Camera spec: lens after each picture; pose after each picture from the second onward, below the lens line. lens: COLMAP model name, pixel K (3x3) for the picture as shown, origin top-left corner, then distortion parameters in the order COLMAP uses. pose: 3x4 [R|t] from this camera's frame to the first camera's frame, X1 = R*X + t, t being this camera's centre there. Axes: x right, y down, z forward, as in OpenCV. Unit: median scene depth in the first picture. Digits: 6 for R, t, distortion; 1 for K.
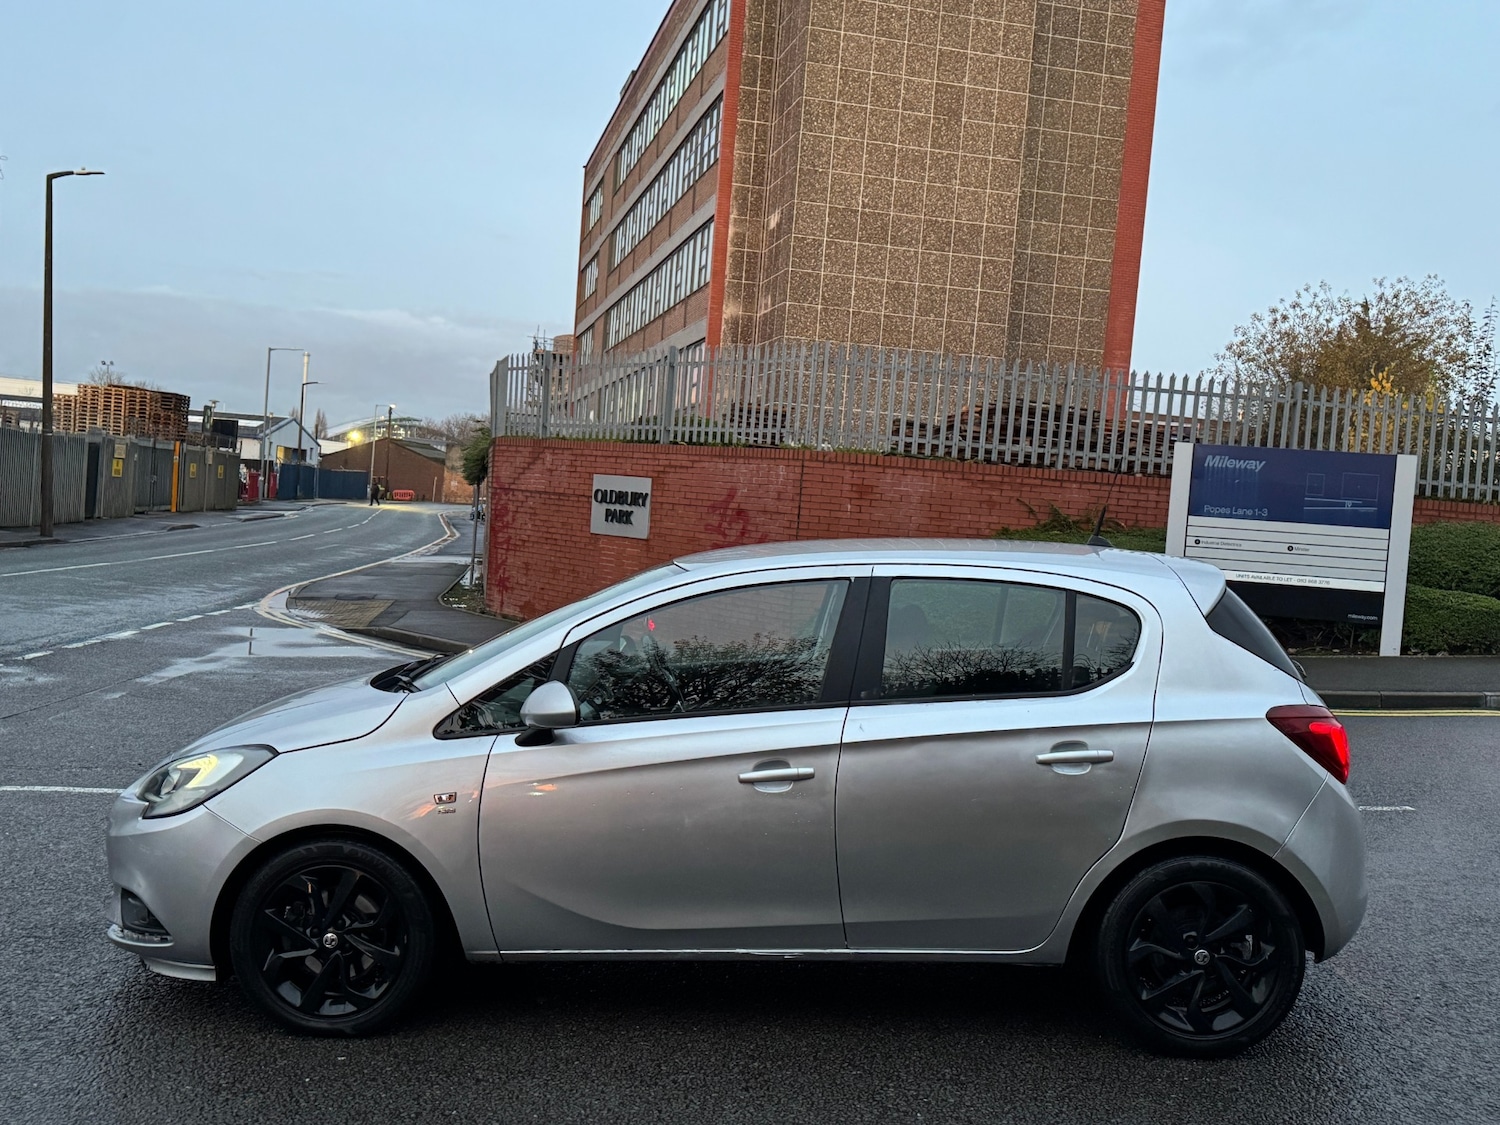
lens RADIAL K [[1513.2, 0, 756.8], [0, 1513.2, 587.4], [0, 0, 1]] dist [0.054142, 0.000000]
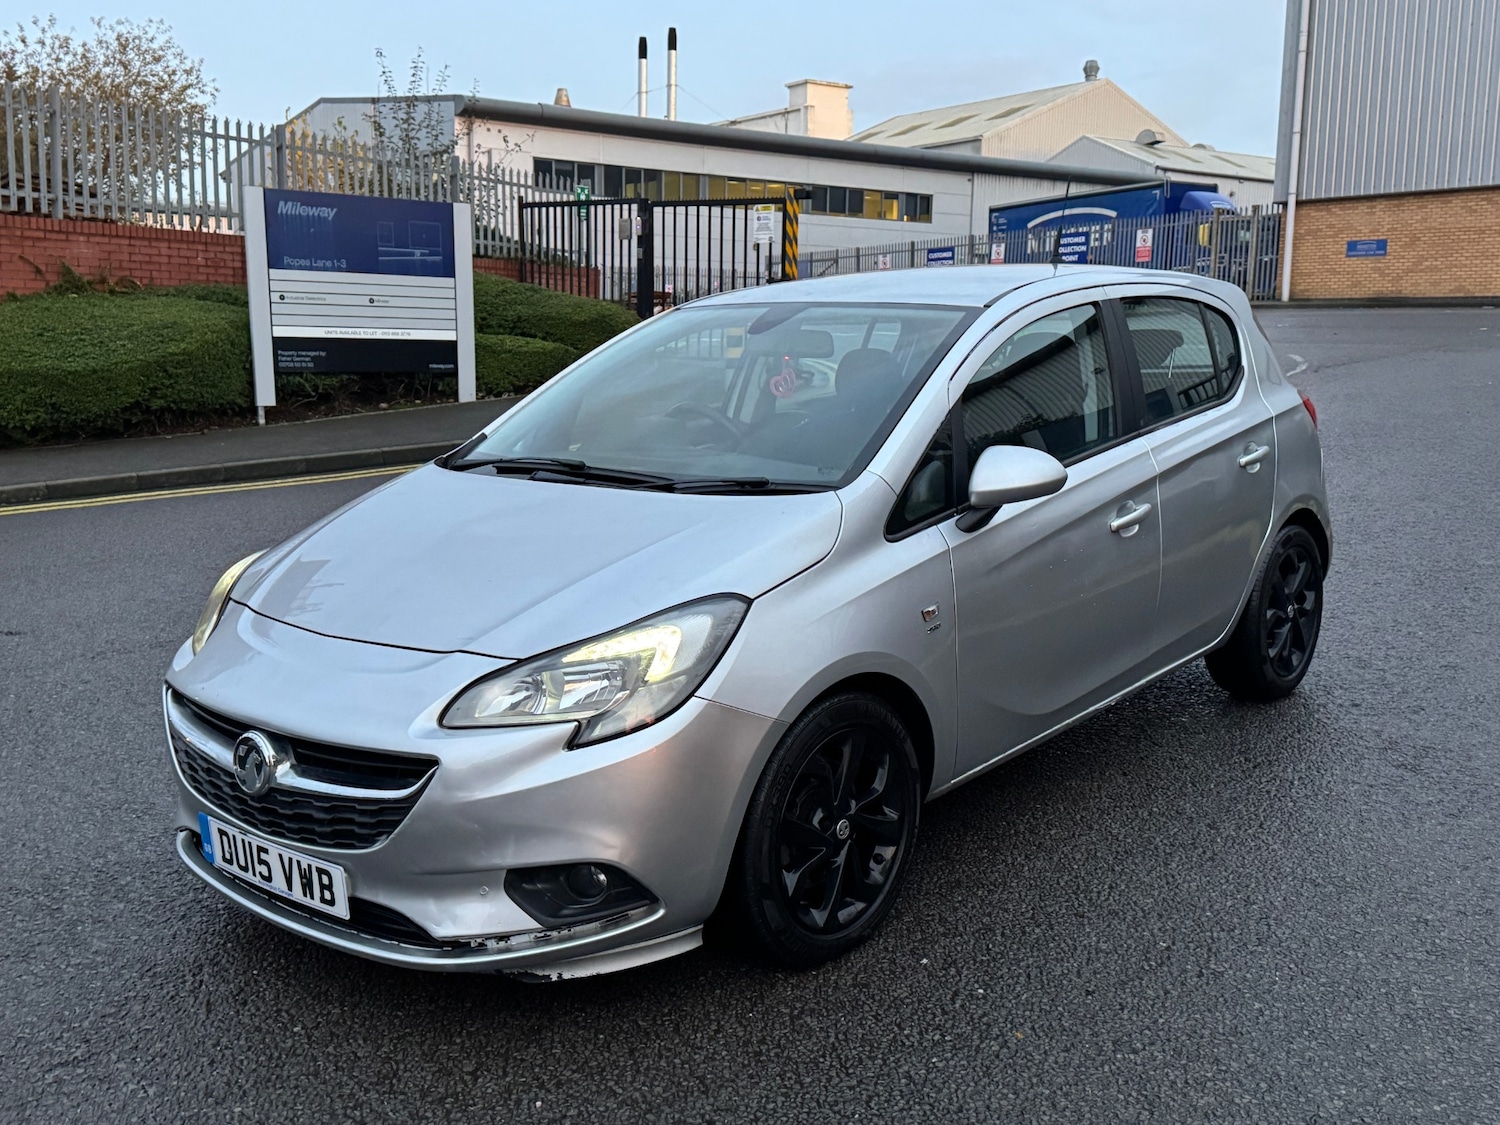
lens RADIAL K [[1513.2, 0, 758.2], [0, 1513.2, 554.8], [0, 0, 1]] dist [0.054142, 0.000000]
pose [[0.628858, -0.172116, 0.758231, -0.237303], [0.071707, 0.983873, 0.163864, -0.006656], [-0.774207, -0.048677, 0.631058, 0.161737]]
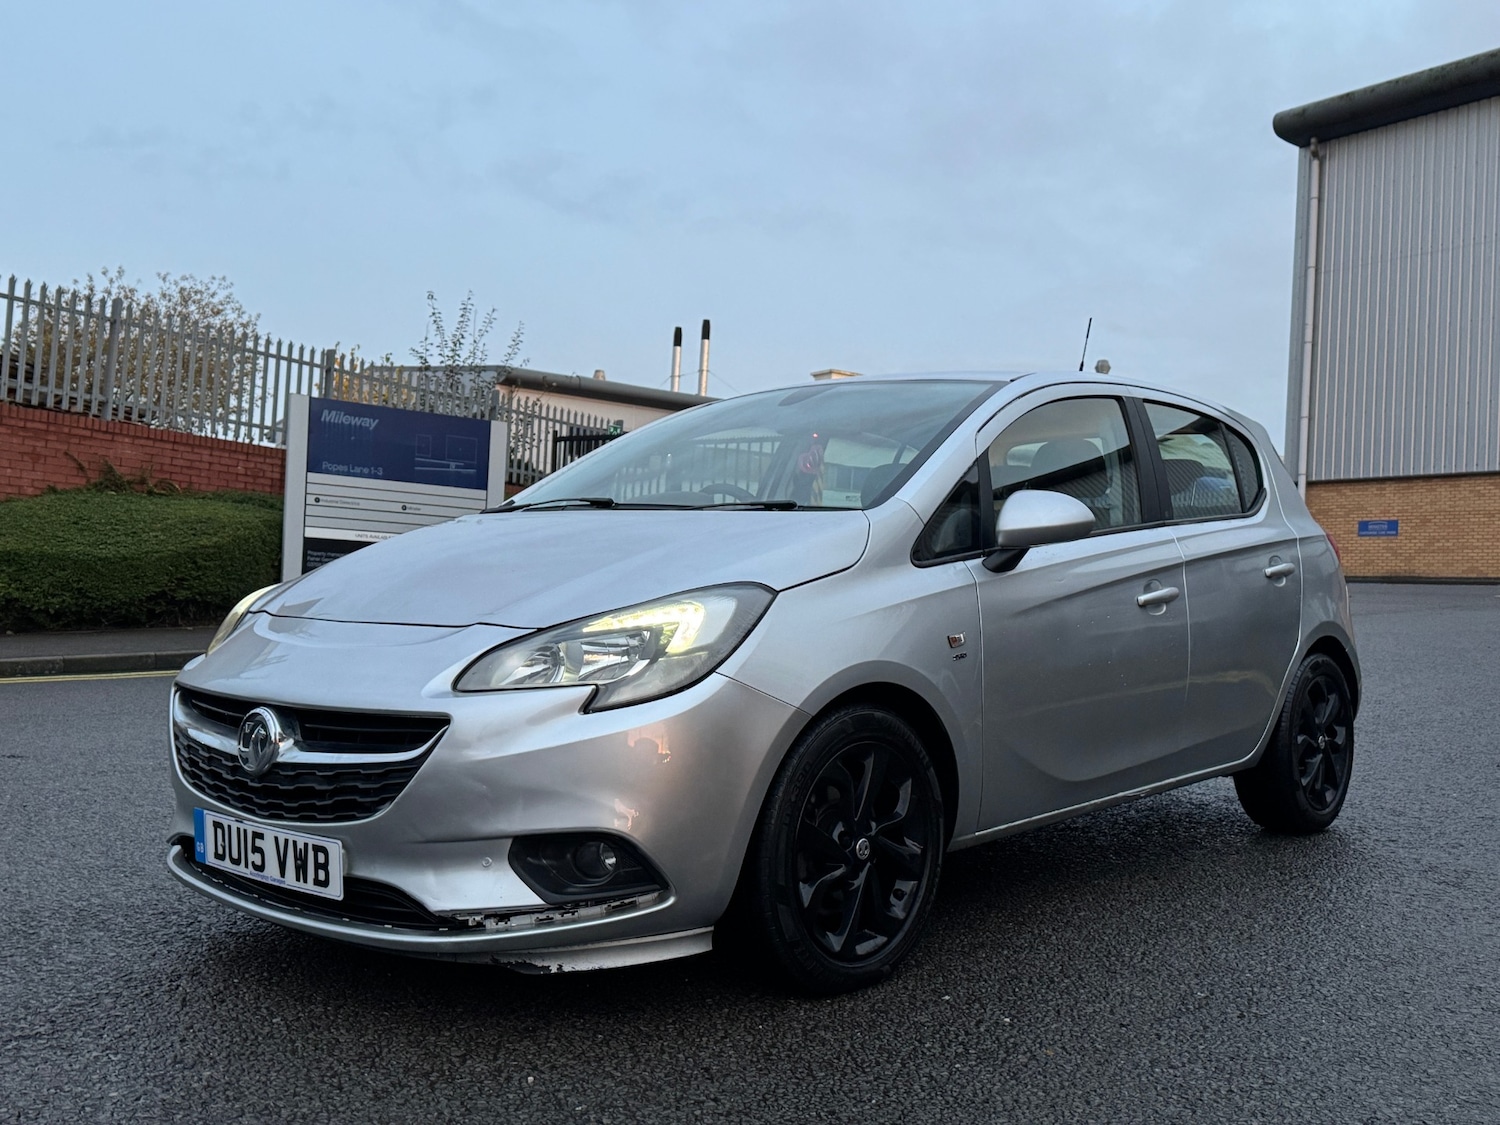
lens RADIAL K [[1513.2, 0, 770.4], [0, 1513.2, 549.5], [0, 0, 1]] dist [0.054142, 0.000000]
pose [[0.634488, -0.005357, 0.772915, -0.240204], [0.036616, 0.999062, -0.023134, 0.030217], [-0.772065, 0.042980, 0.634088, 0.163613]]
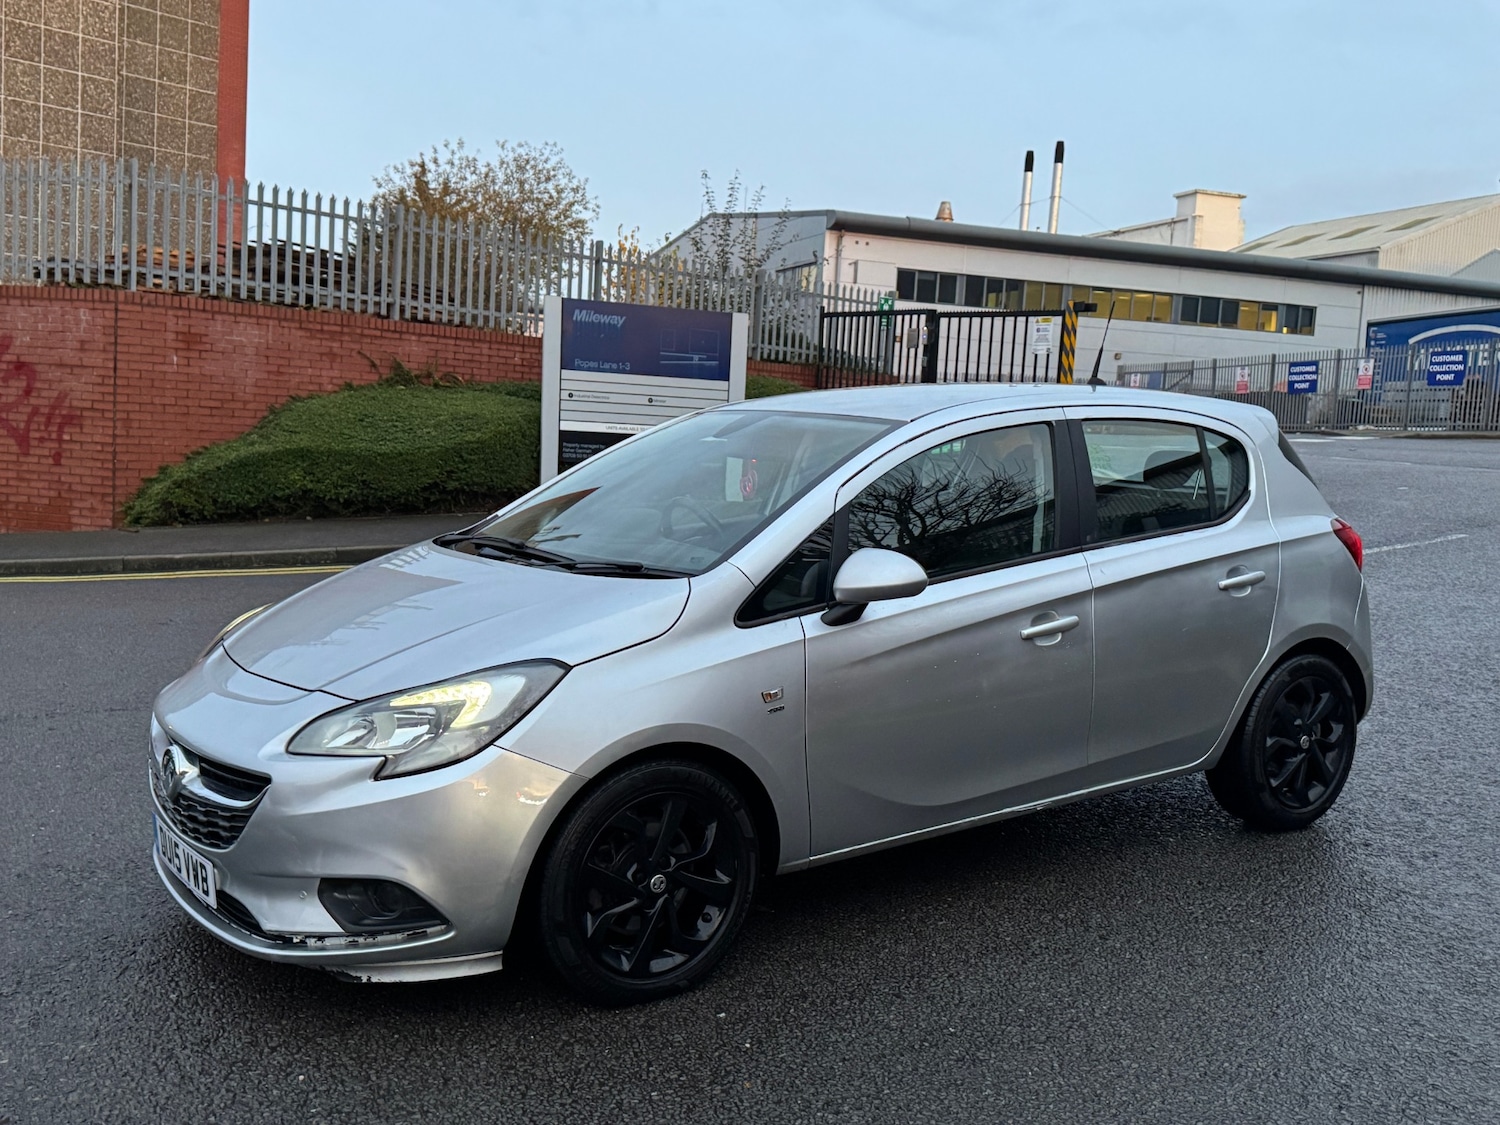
lens RADIAL K [[1513.2, 0, 763.7], [0, 1513.2, 572.0], [0, 0, 1]] dist [0.054142, 0.000000]
pose [[0.801988, -0.084779, 0.591293, -0.197753], [0.035452, 0.994888, 0.094562, -0.002789], [-0.596287, -0.054875, 0.800893, 0.091303]]
